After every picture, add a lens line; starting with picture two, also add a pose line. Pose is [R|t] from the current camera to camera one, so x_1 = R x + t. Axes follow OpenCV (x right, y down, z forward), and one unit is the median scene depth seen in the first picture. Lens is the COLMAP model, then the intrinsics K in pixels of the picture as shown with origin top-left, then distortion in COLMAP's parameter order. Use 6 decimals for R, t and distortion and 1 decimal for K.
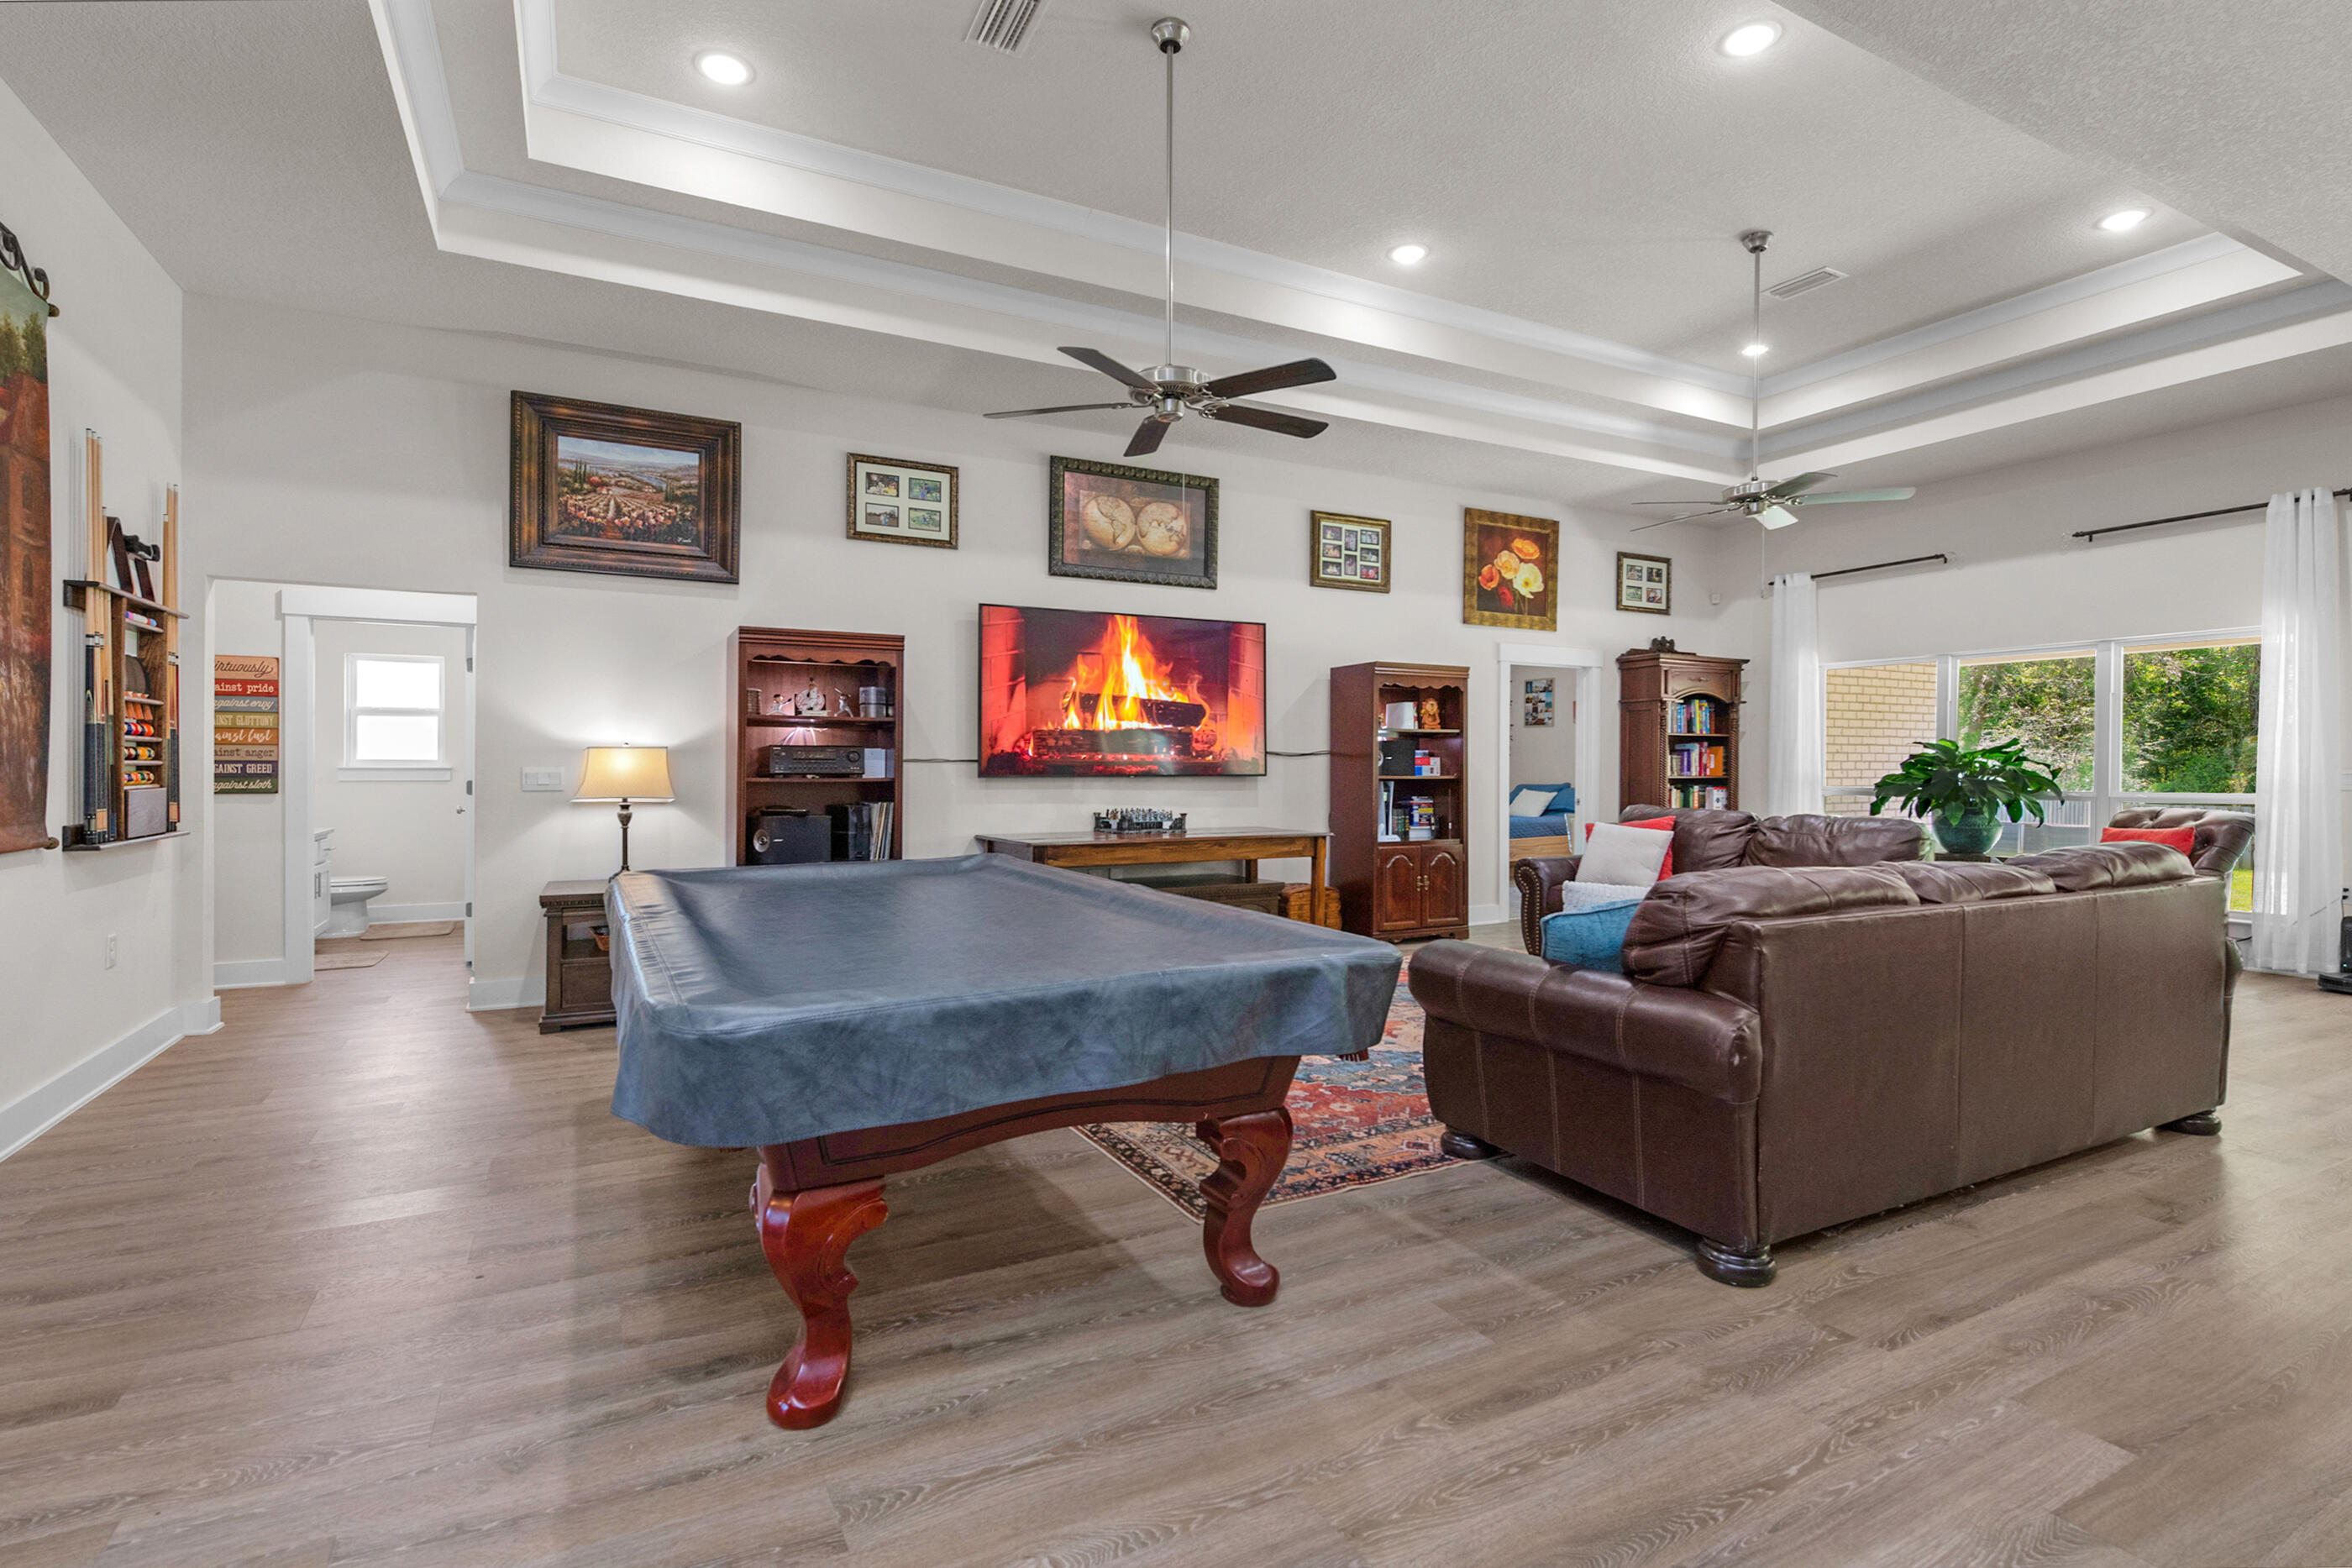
lens RADIAL K [[928.1, 0, 1284.4], [0, 928.1, 775.5], [0, 0, 1]] dist [-0.002573, -0.001054]
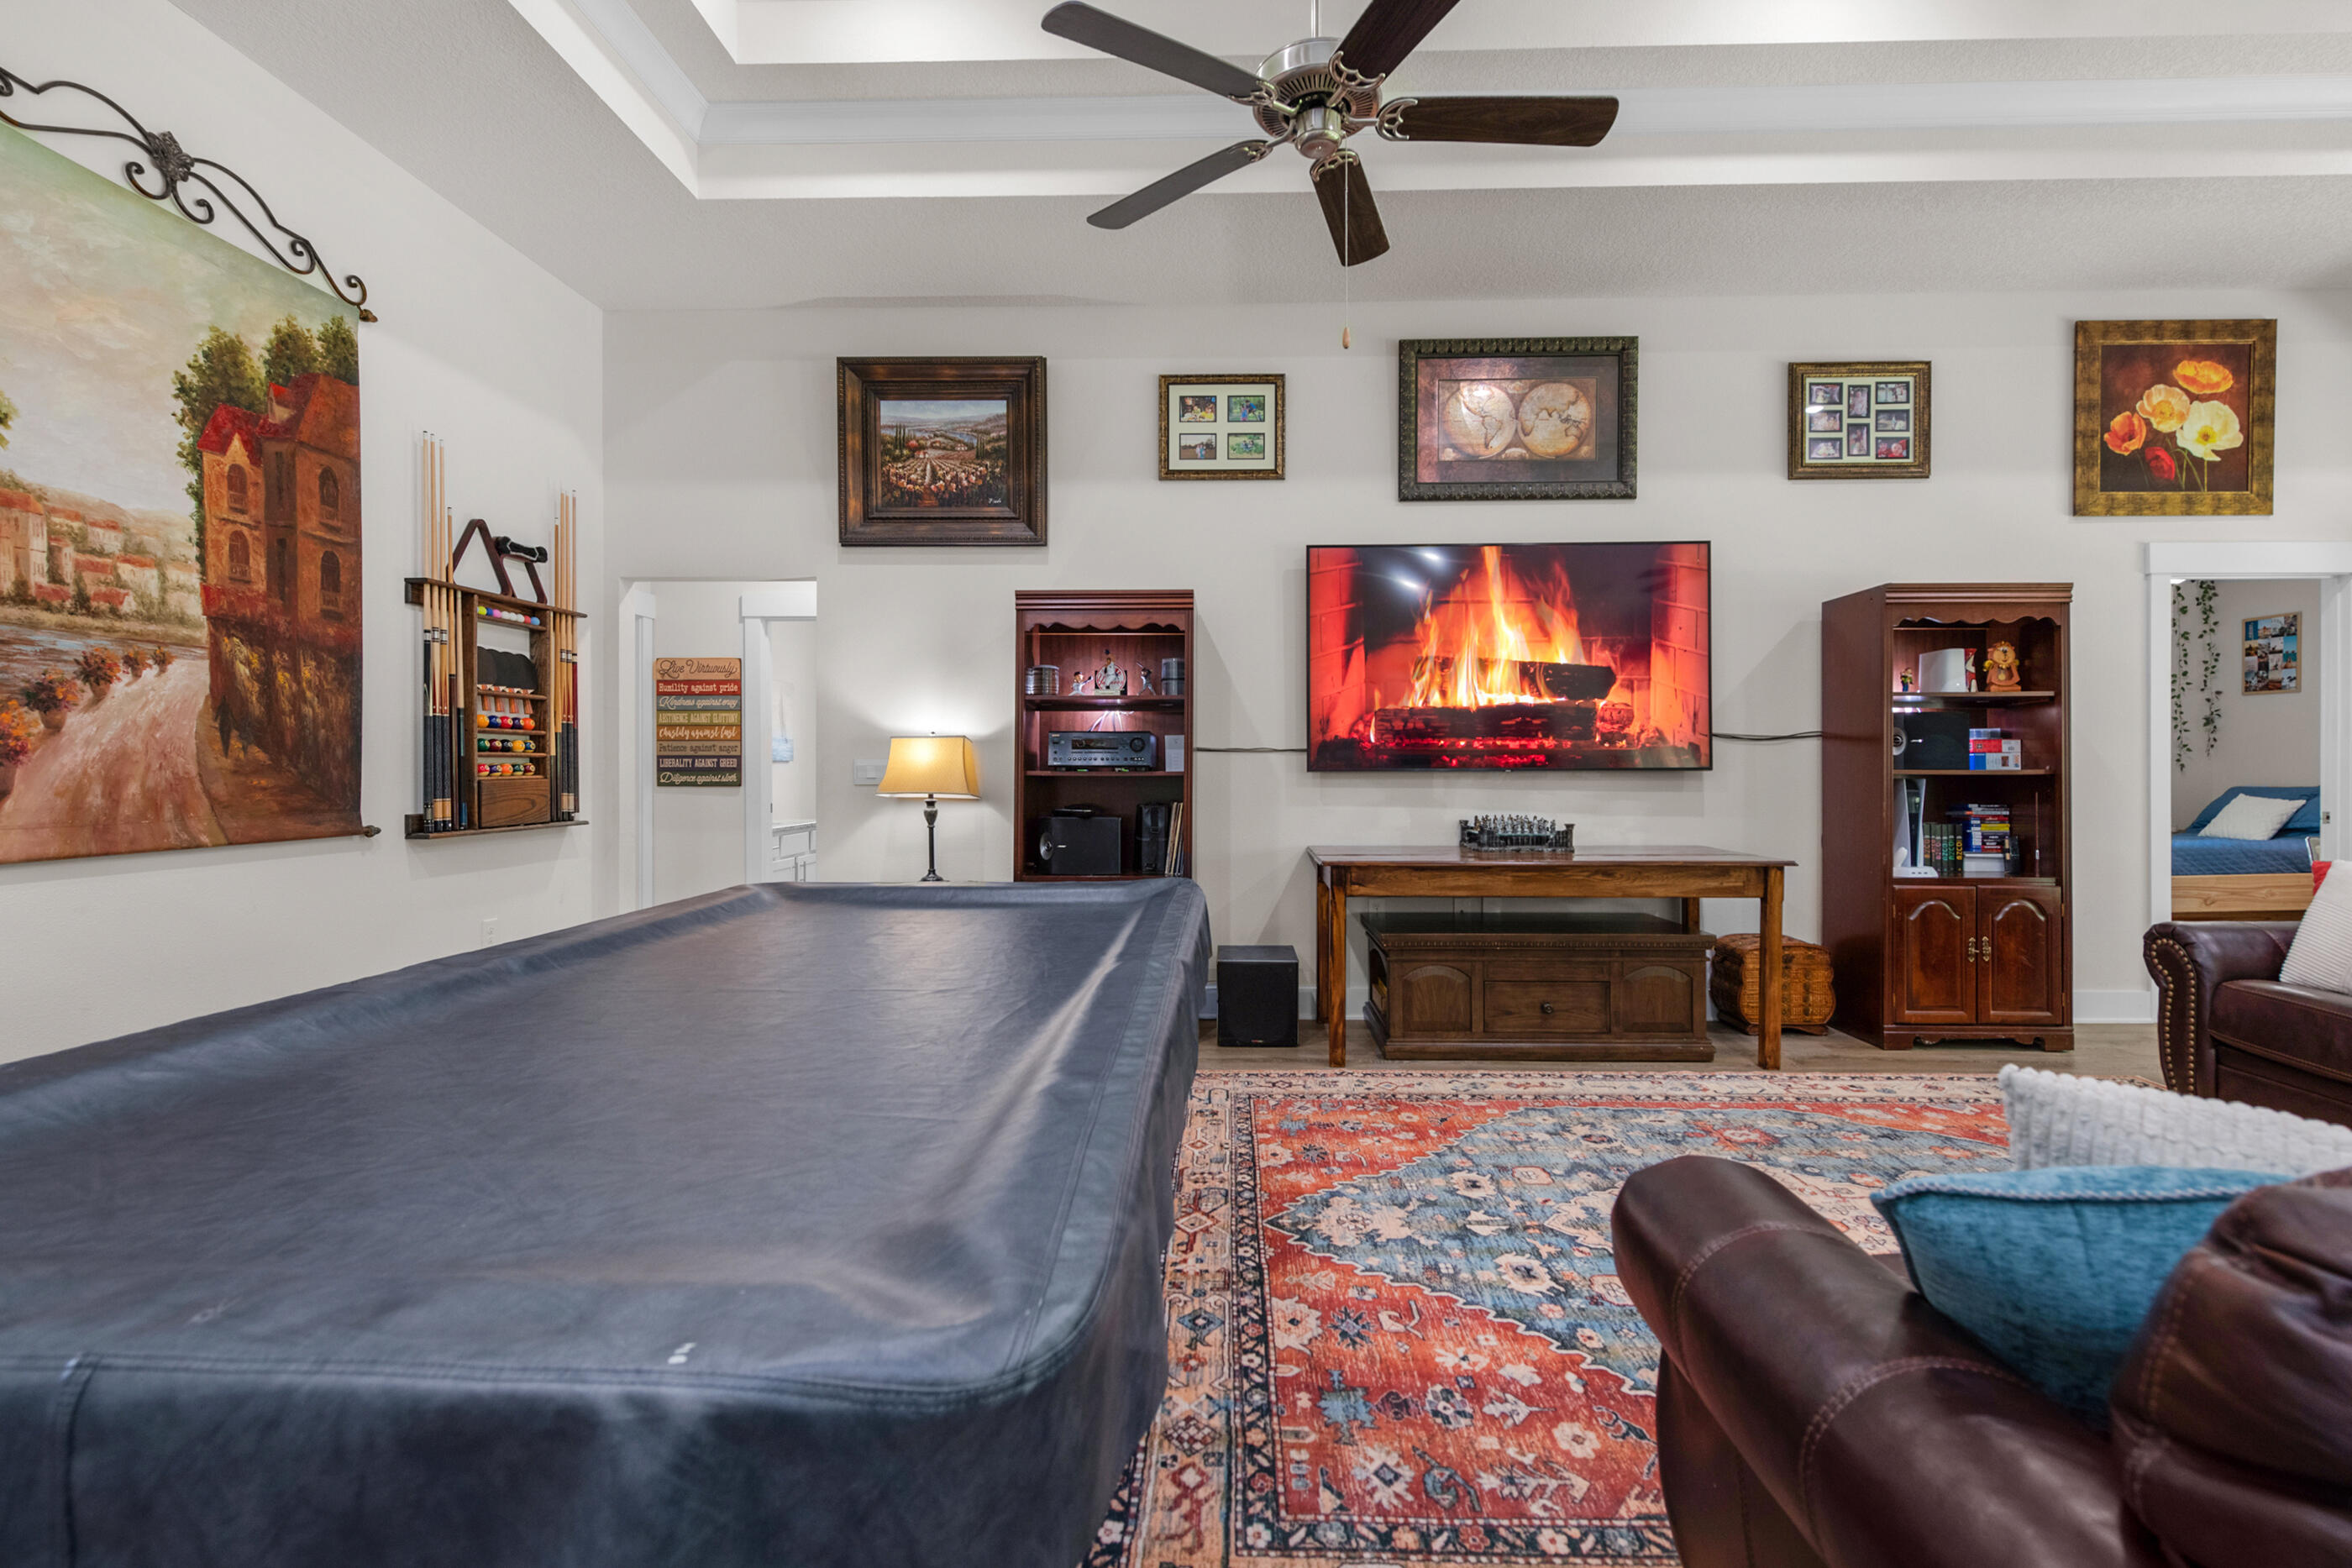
lens RADIAL K [[1016.4, 0, 1441.6], [0, 1016.4, 766.8], [0, 0, 1]] dist [-0.001103, -0.000011]
pose [[0.899635, -0.002339, -0.436636, 0.141122], [-0.001569, 0.999962, -0.008589, 0.005298], [0.436639, 0.008412, 0.899597, 0.295490]]
